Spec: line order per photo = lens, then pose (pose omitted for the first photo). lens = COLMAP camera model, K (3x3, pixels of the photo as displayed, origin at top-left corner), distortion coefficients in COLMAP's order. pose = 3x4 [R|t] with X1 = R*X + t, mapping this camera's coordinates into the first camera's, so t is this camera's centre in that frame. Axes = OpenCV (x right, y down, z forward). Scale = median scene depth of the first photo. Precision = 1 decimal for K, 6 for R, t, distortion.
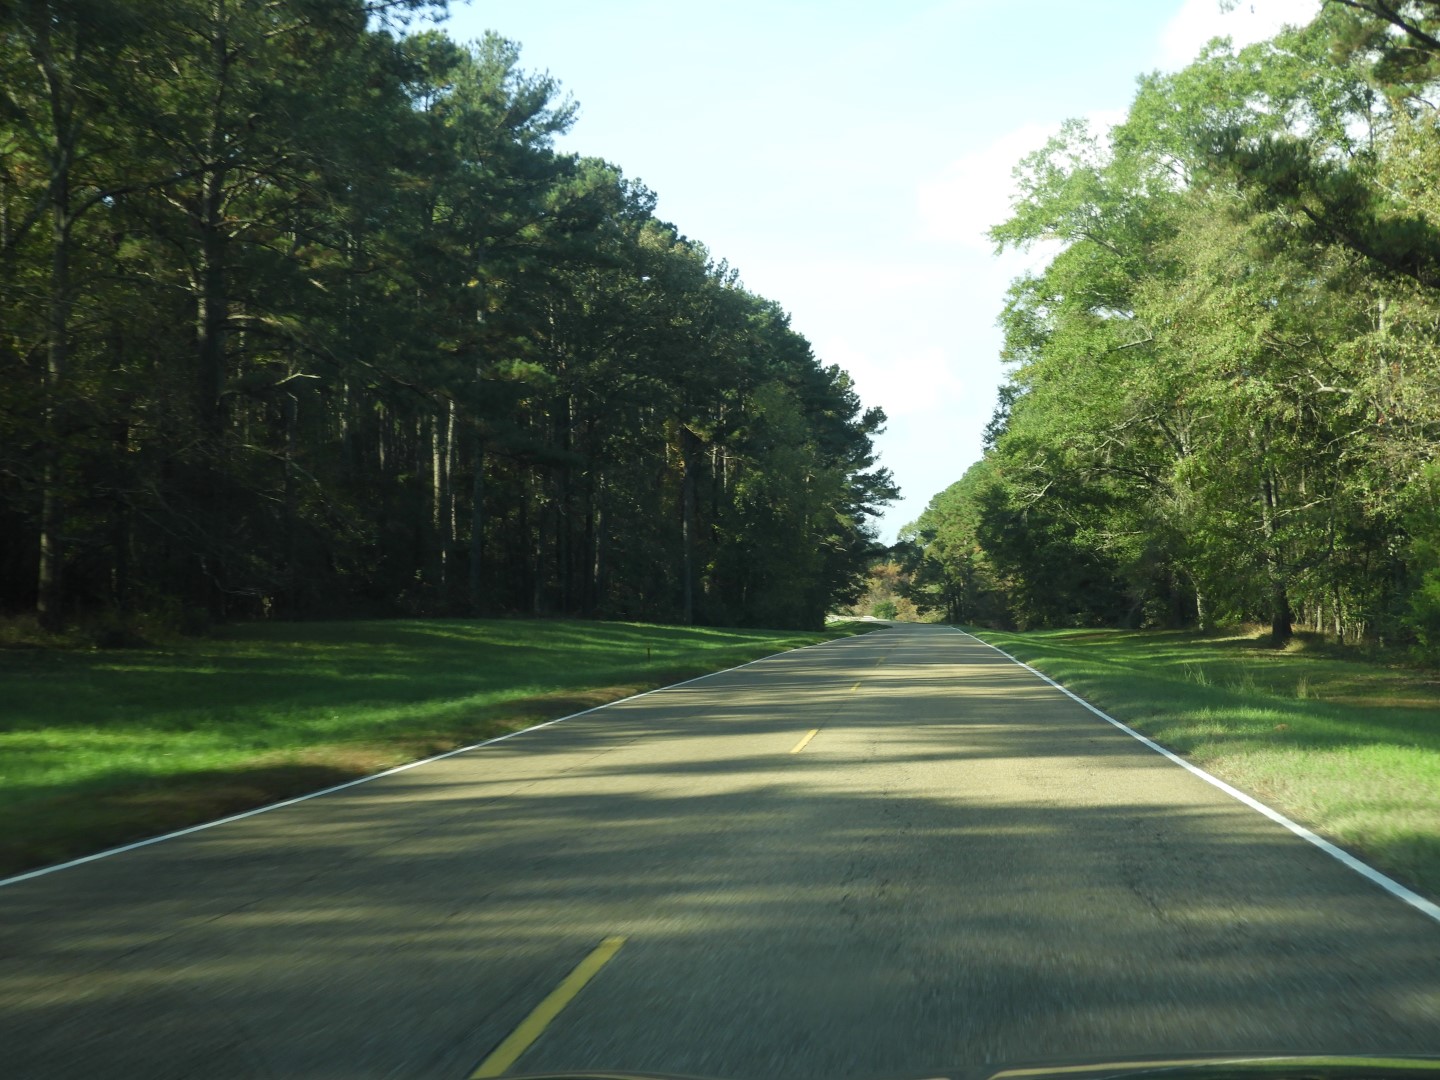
lens RADIAL K [[1890.4, 0, 720.2], [0, 1890.4, 541.7], [0, 0, 1]] dist [-0.000819, 0.000000]
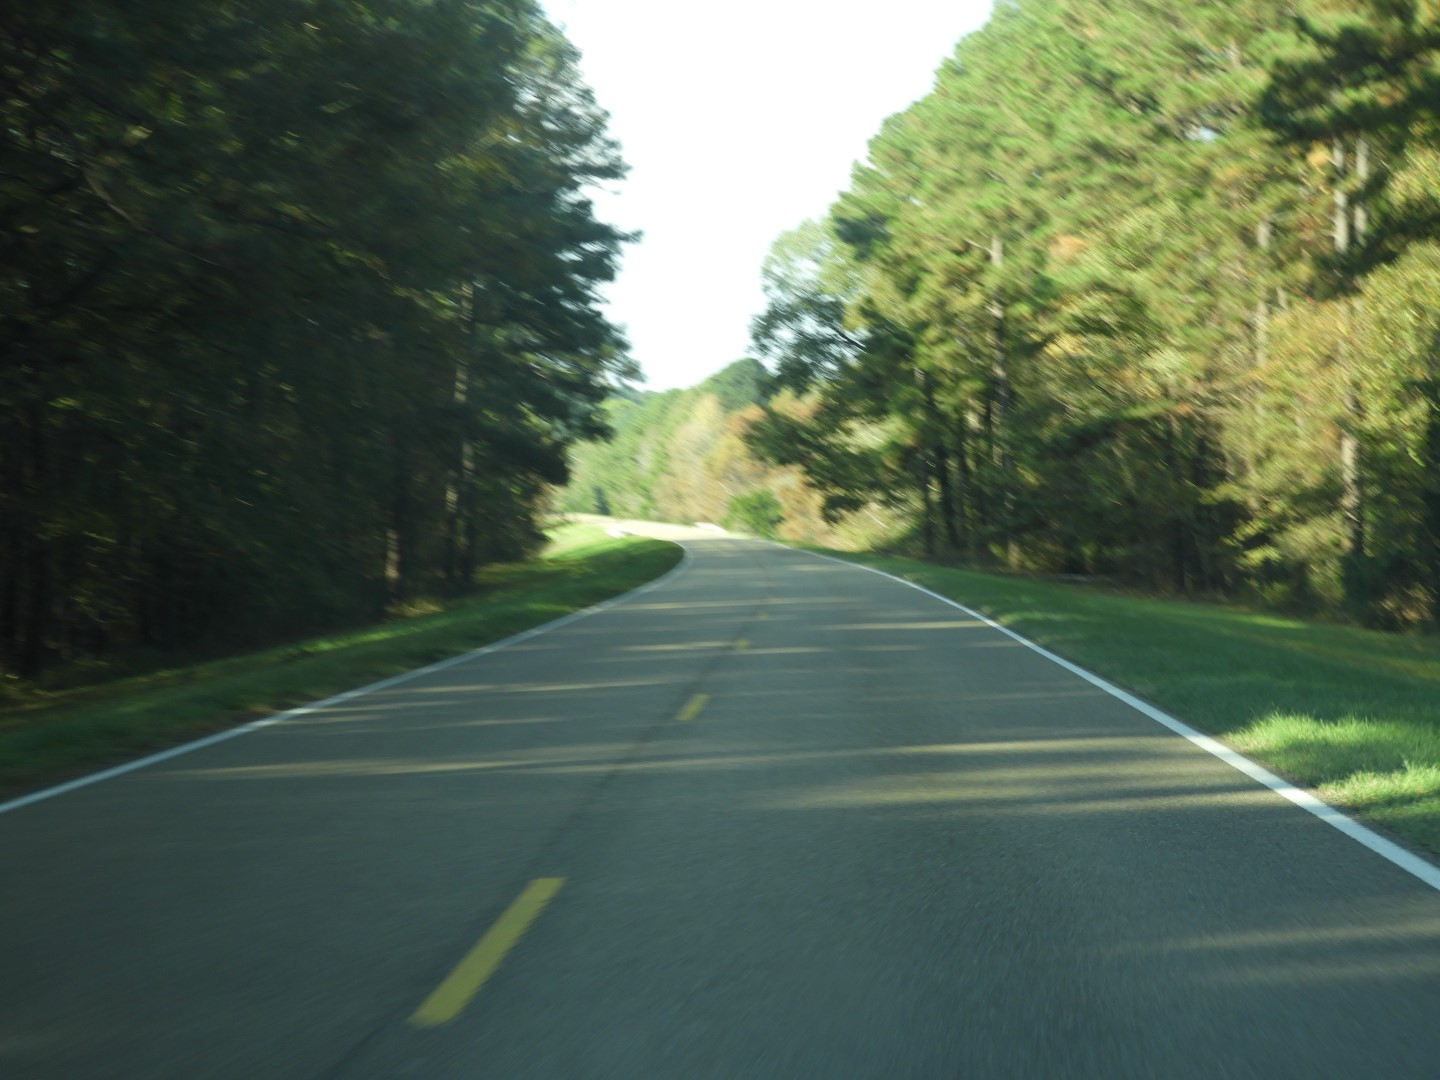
lens RADIAL K [[2936.8, 0, 719.8], [0, 2936.8, 540.3], [0, 0, 1]] dist [-0.102289, 0.000000]
pose [[0.998080, 0.018637, 0.059060, 0.059205], [-0.021179, 0.998863, 0.042715, 0.021614], [-0.058197, -0.043883, 0.997340, 0.520856]]
